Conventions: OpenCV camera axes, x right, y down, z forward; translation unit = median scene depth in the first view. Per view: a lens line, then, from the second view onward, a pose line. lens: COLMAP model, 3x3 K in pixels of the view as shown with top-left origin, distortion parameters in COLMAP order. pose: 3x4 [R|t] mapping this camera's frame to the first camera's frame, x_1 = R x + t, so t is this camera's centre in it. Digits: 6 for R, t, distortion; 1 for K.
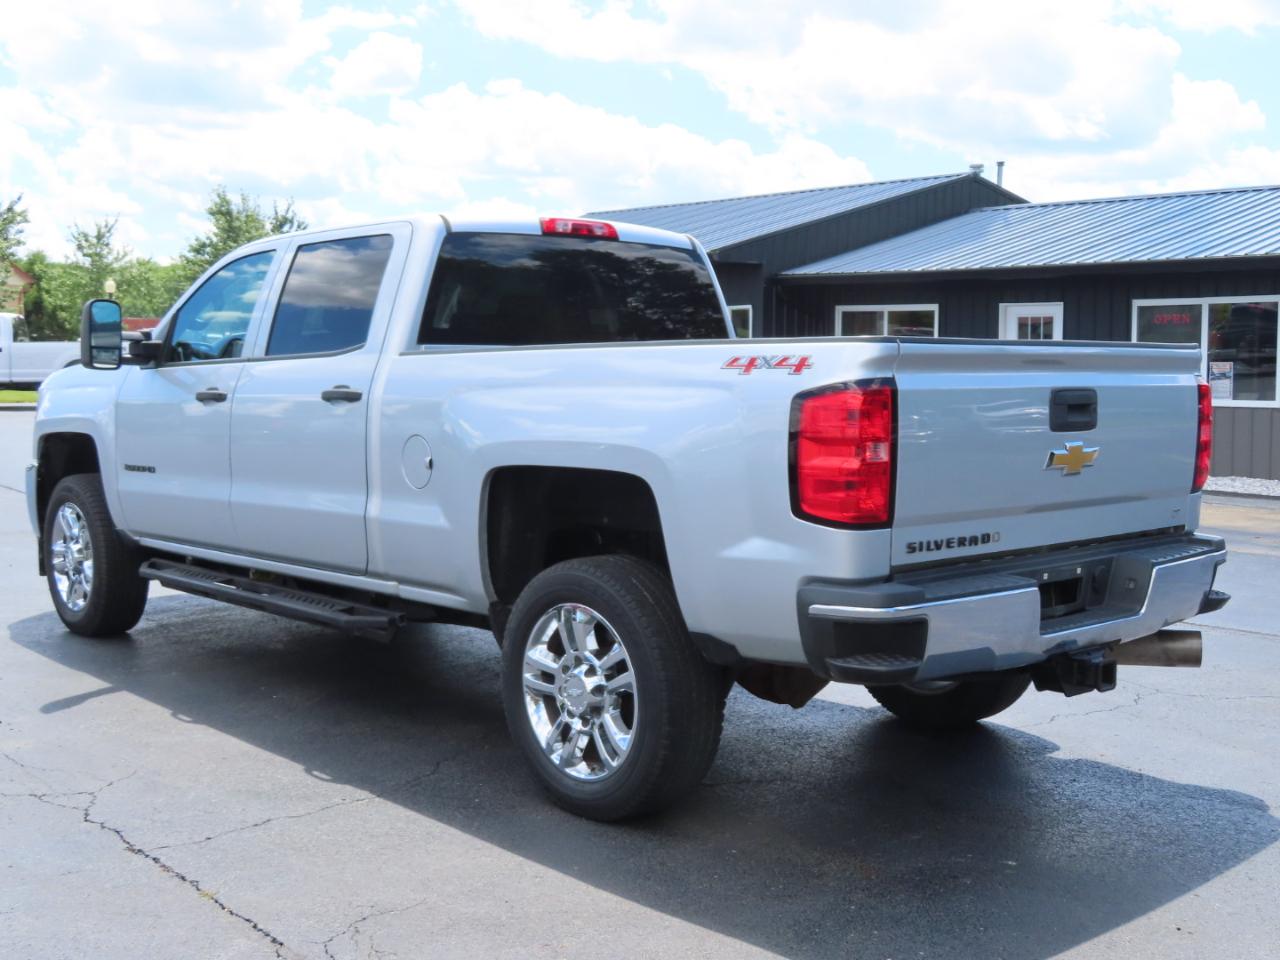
lens RADIAL K [[1526.1, 0, 640.0], [0, 1526.1, 480.0], [0, 0, 1]] dist [-0.001277, -0.017461]
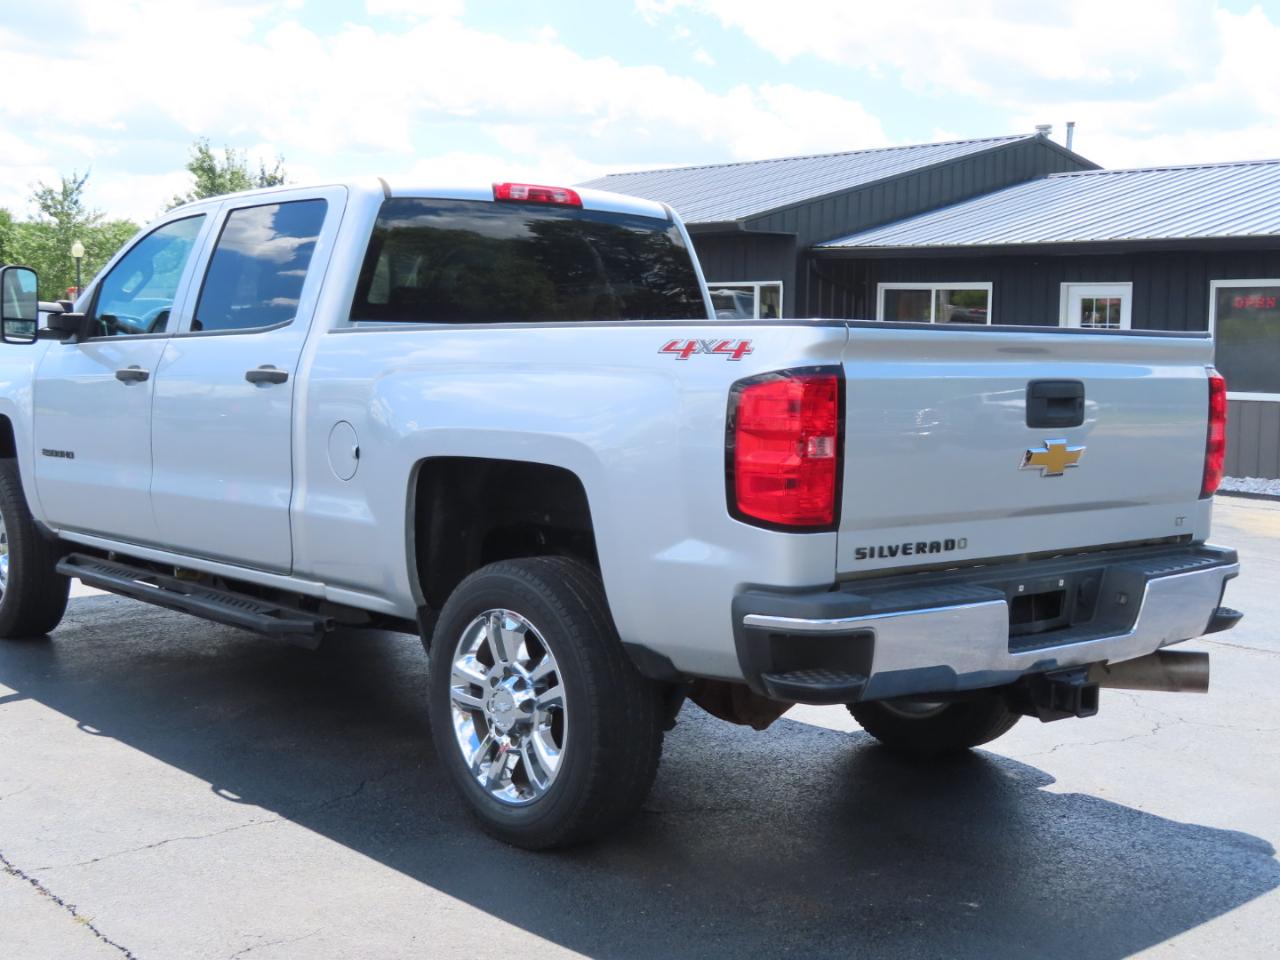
lens RADIAL K [[1719.4, 0, 640.0], [0, 1719.4, 480.0], [0, 0, 1]] dist [0.017586, -0.029777]
pose [[0.999619, 0.015700, -0.022685, 0.057375], [-0.015642, 0.999874, 0.002729, -0.000007], [0.022725, -0.002373, 0.999739, -0.019945]]
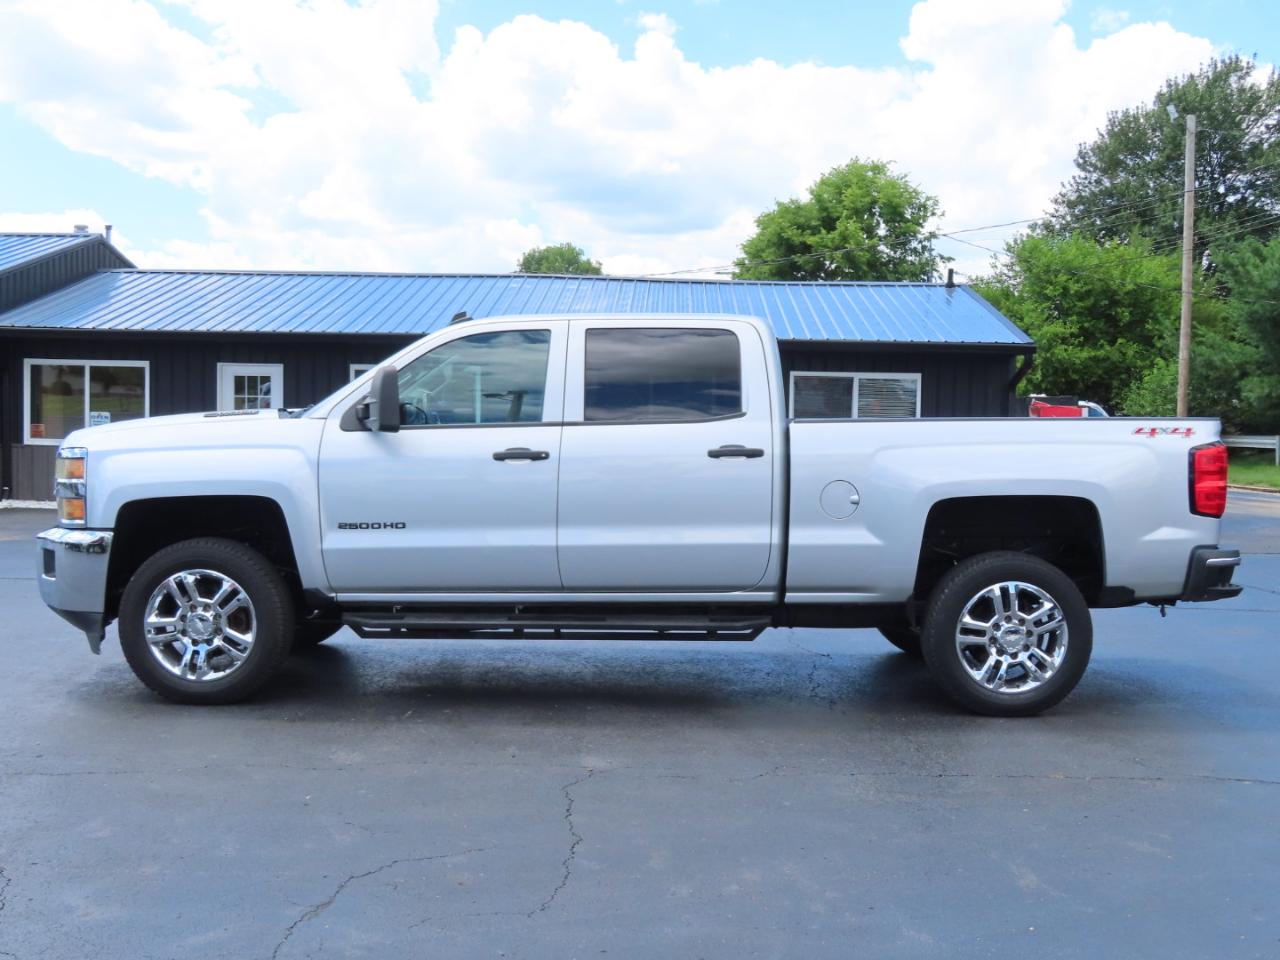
lens RADIAL K [[1452.1, 0, 640.0], [0, 1452.1, 480.0], [0, 0, 1]] dist [-0.009570, -0.011172]
pose [[0.648478, -0.029371, 0.760667, -1.366176], [0.050816, 0.998697, -0.004759, -0.035053], [-0.759536, 0.041741, 0.649125, 0.298597]]
